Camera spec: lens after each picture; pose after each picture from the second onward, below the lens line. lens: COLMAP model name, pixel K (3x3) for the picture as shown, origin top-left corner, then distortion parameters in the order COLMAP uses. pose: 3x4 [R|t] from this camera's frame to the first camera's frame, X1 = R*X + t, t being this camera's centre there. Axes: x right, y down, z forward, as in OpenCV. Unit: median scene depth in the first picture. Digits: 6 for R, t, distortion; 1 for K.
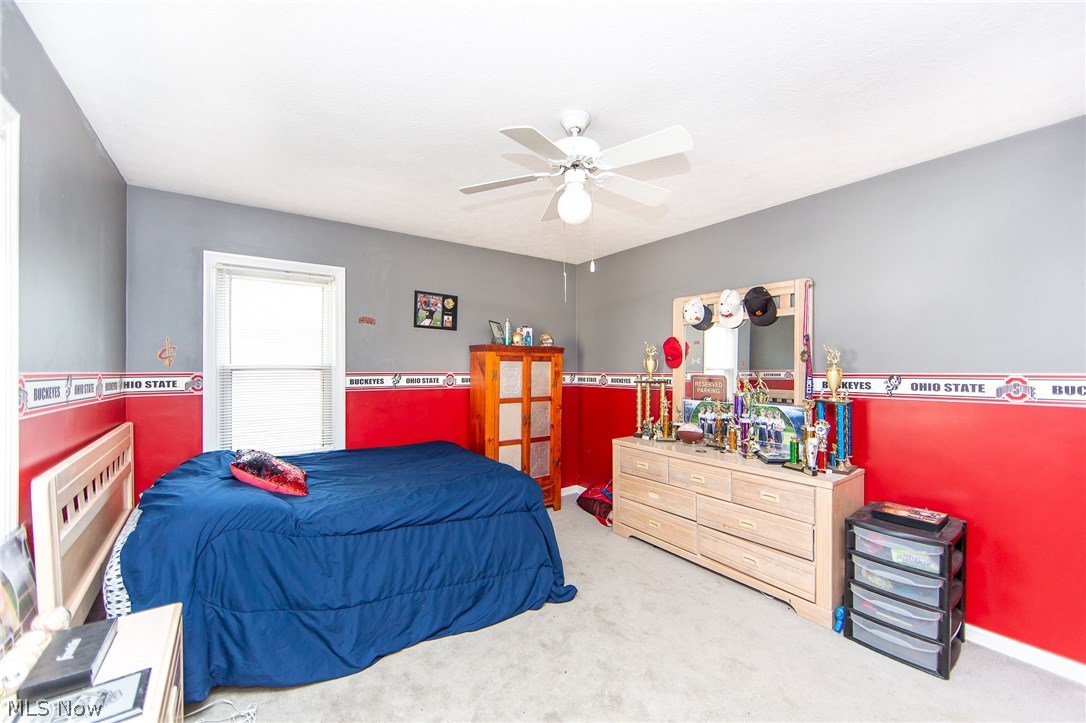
lens RADIAL K [[452.3, 0, 543.0], [0, 452.3, 361.5], [0, 0, 1]] dist [0.019539, -0.000096]
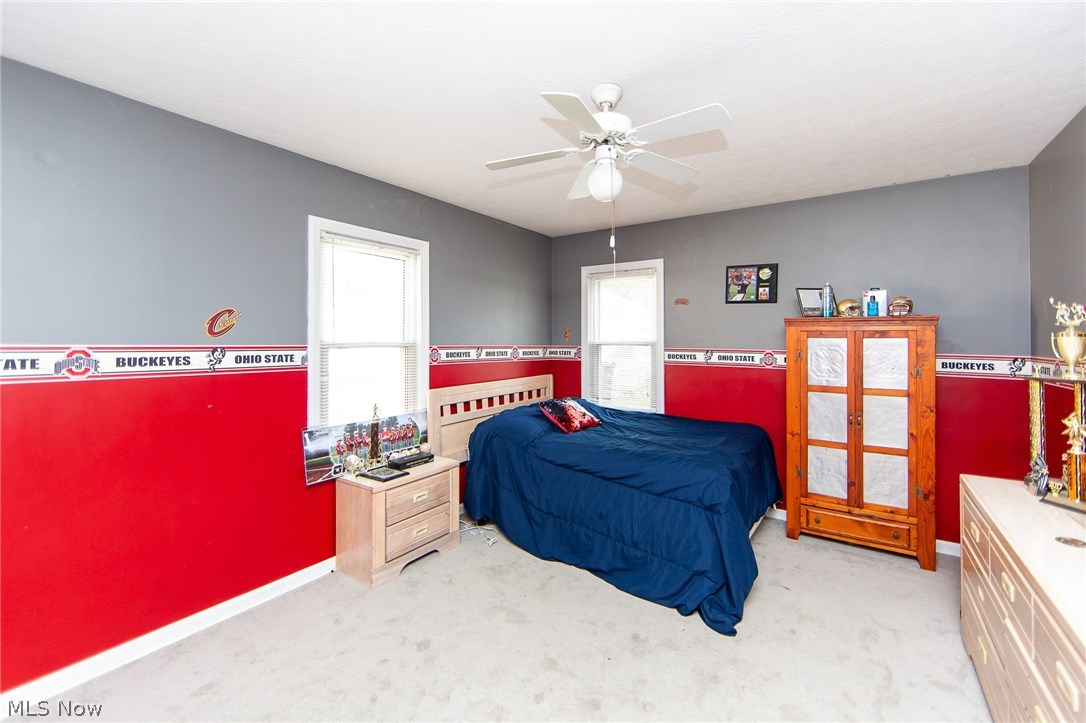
lens RADIAL K [[434.7, 0, 551.2], [0, 434.7, 345.9], [0, 0, 1]] dist [-0.001081, 0.000037]
pose [[0.337901, 0.011052, -0.941117, 0.477872], [0.001207, 0.999925, 0.012176, 0.004092], [0.941181, -0.005251, 0.337862, 0.322414]]
